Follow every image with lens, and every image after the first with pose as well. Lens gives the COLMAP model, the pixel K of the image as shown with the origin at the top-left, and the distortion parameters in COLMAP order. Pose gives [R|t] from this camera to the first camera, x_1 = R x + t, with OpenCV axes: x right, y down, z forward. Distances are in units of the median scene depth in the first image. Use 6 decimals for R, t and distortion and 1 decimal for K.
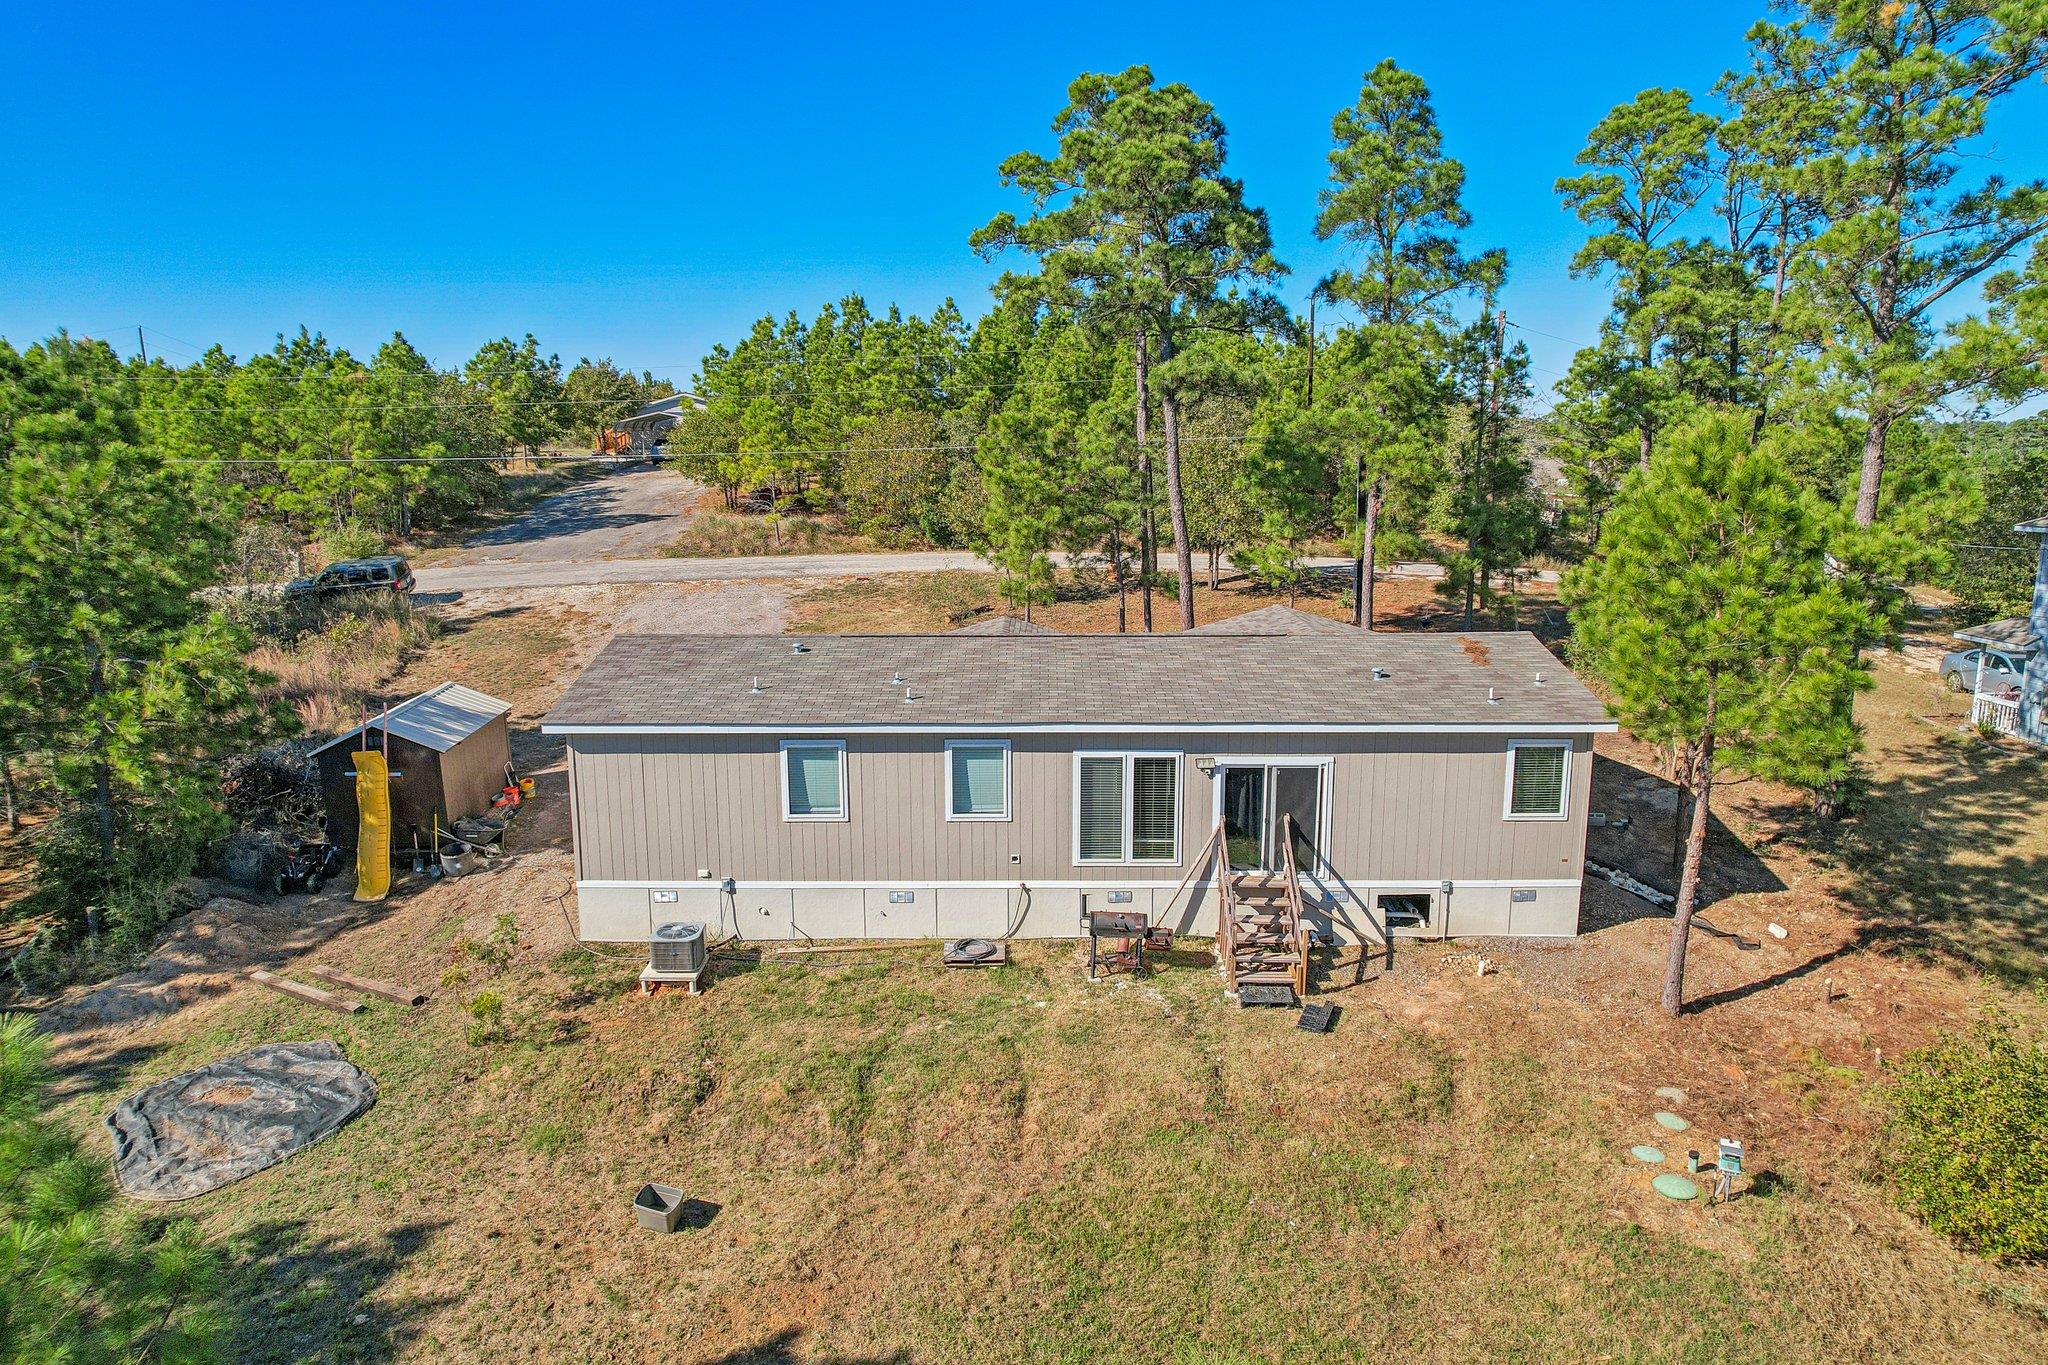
lens RADIAL K [[1328.7, 0, 969.0], [0, 1328.7, 717.4], [0, 0, 1]] dist [-0.005887, -0.017961]
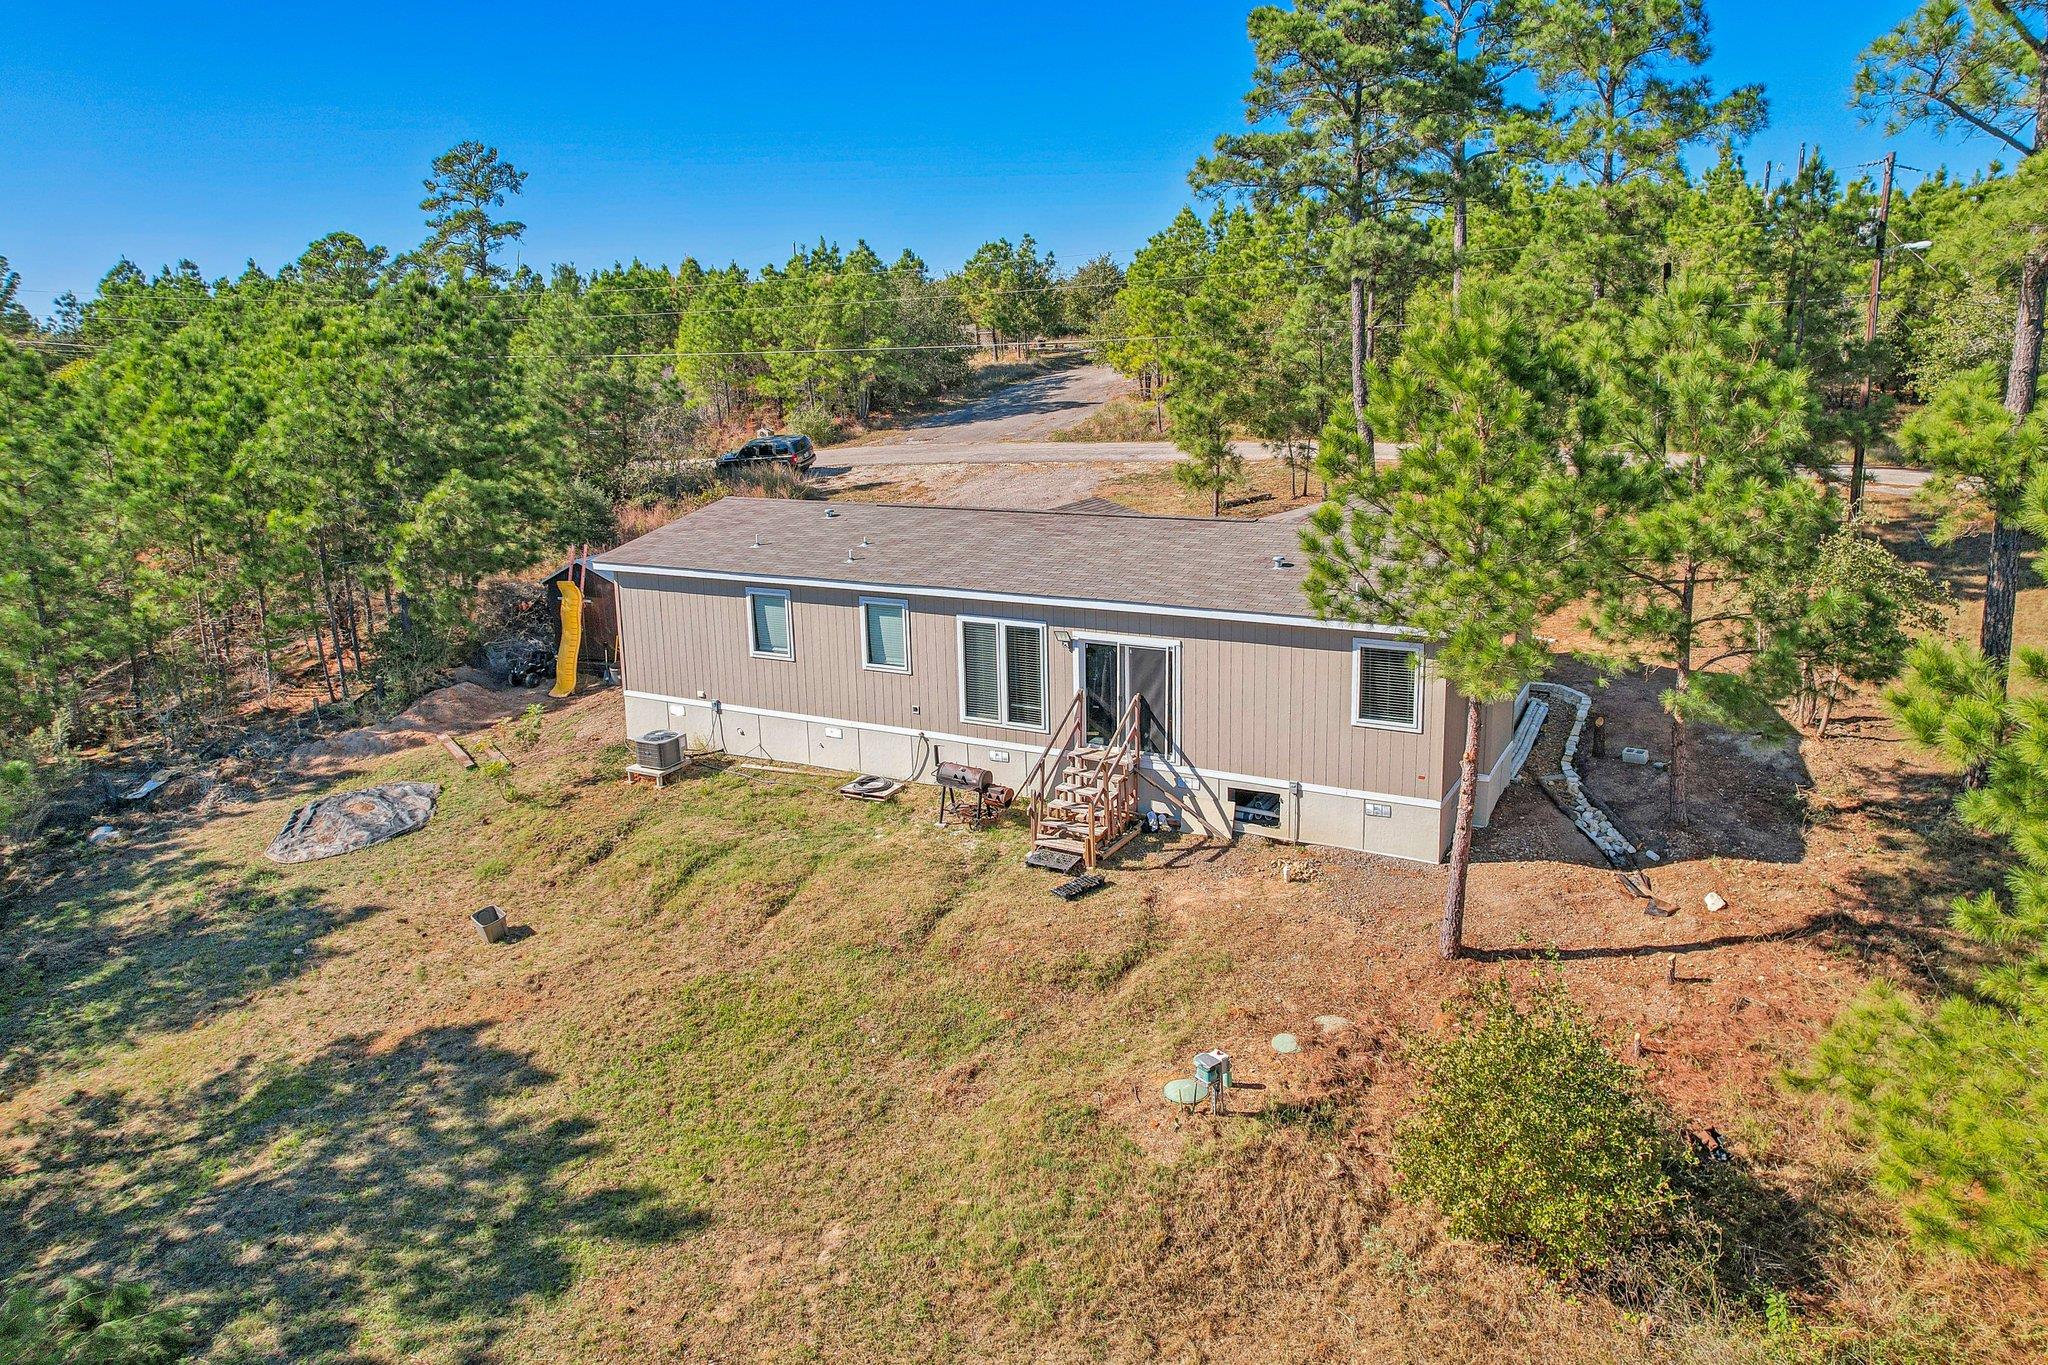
lens RADIAL K [[1328.7, 0, 982.7], [0, 1328.7, 665.9], [0, 0, 1]] dist [-0.005887, -0.017961]
pose [[0.882386, 0.096917, -0.460436, 0.585121], [-0.078003, 0.995147, 0.059981, 0.000181], [0.464015, -0.017011, 0.885664, 0.053444]]
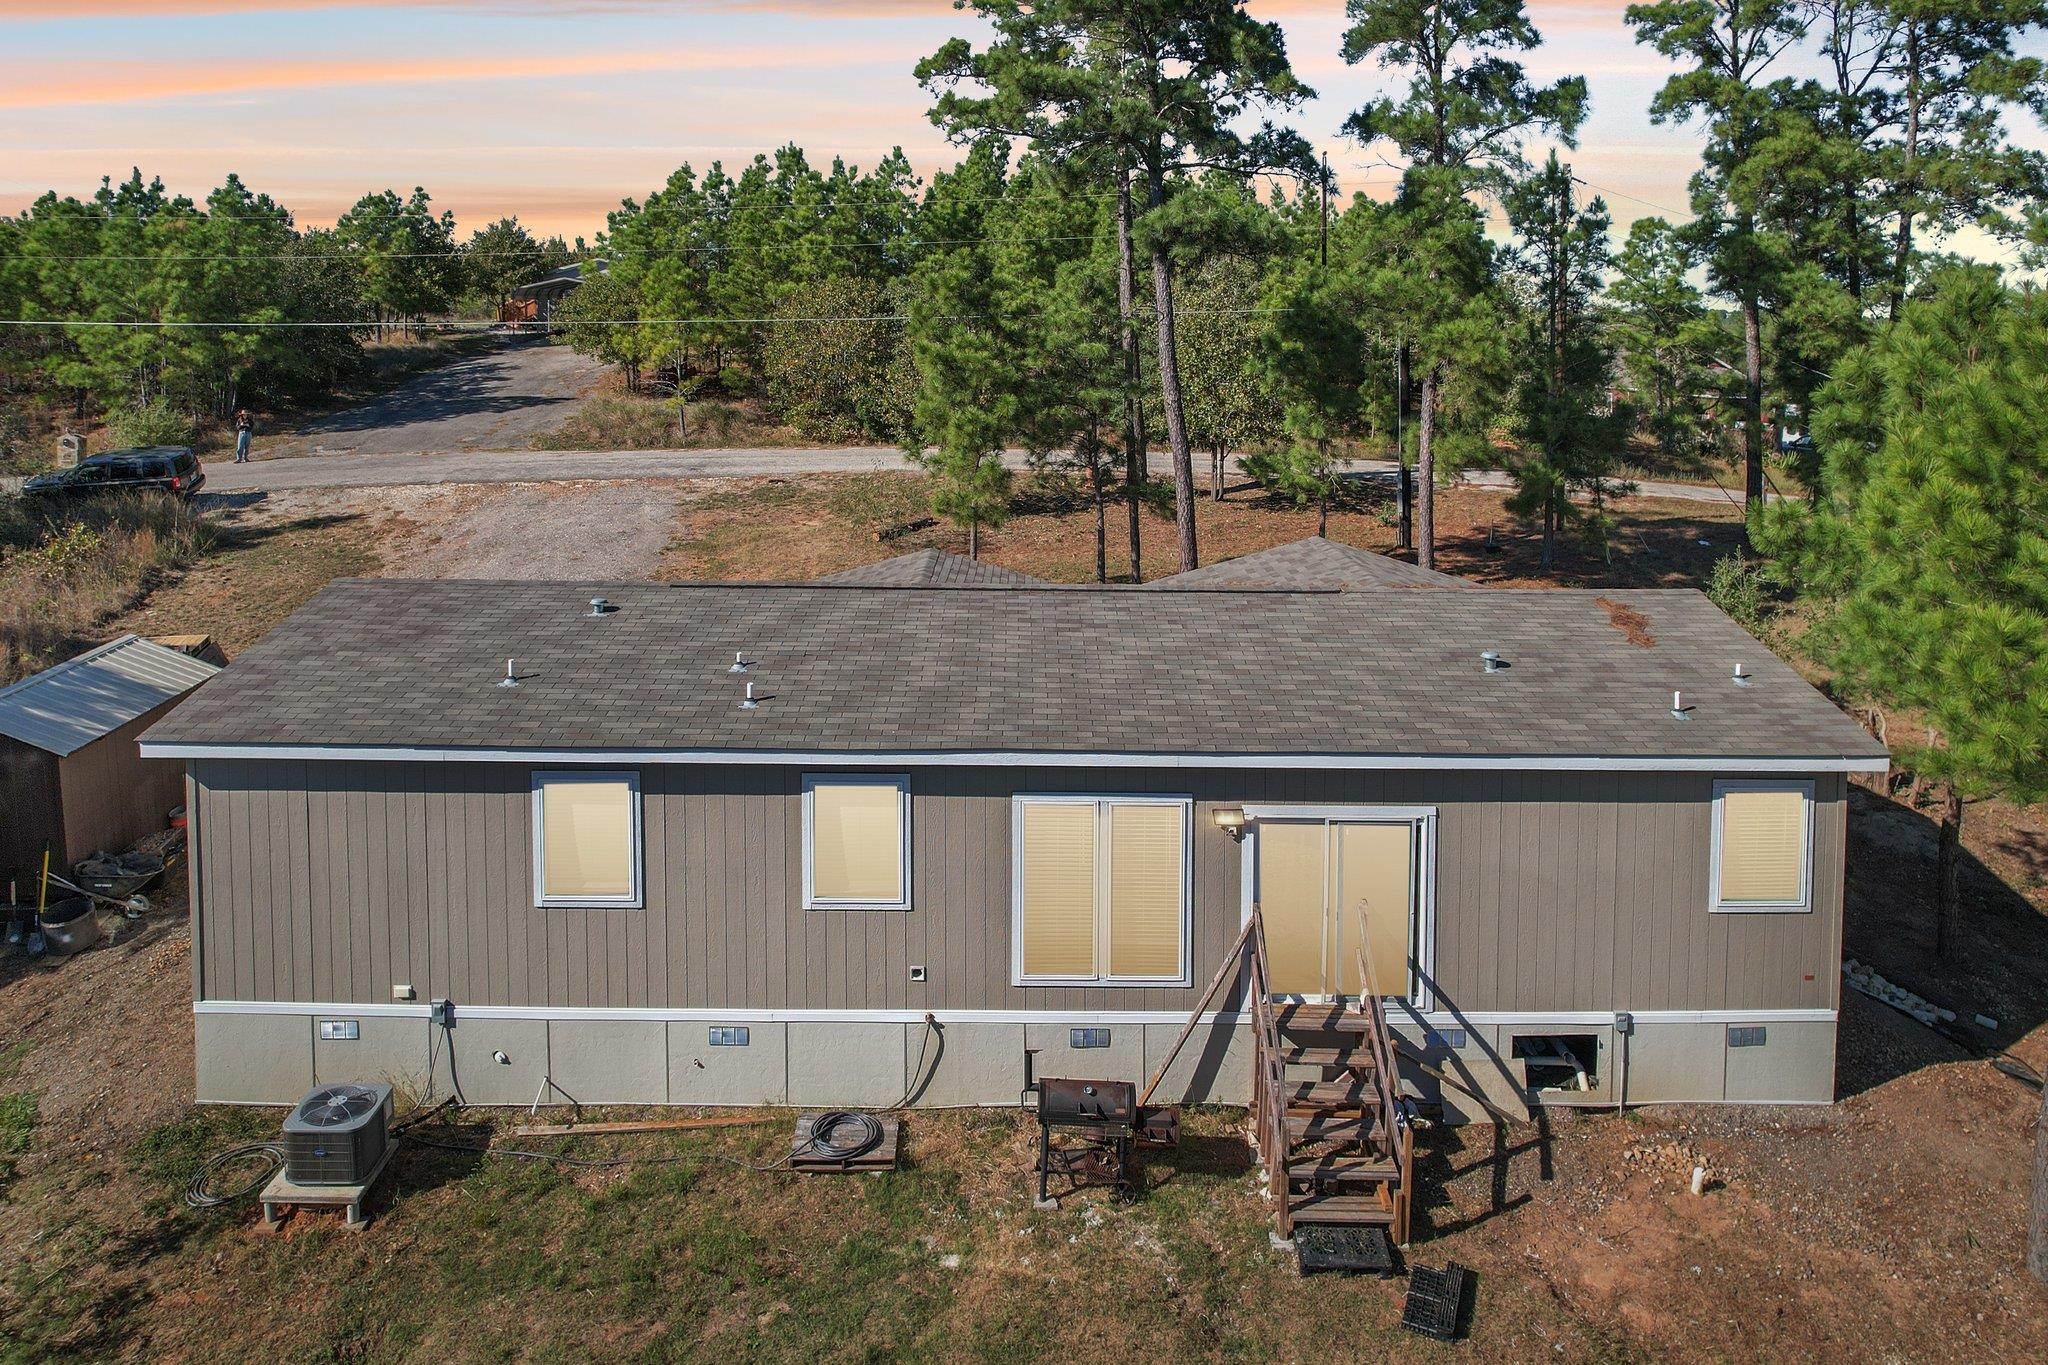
lens RADIAL K [[1427.4, 0, 987.3], [0, 1427.4, 420.6], [0, 0, 1]] dist [-0.029973, 0.014839]
pose [[0.999483, 0.012357, 0.029686, 0.043928], [-0.008215, 0.990700, -0.135814, -0.055341], [-0.031088, 0.135500, 0.990290, 0.323725]]
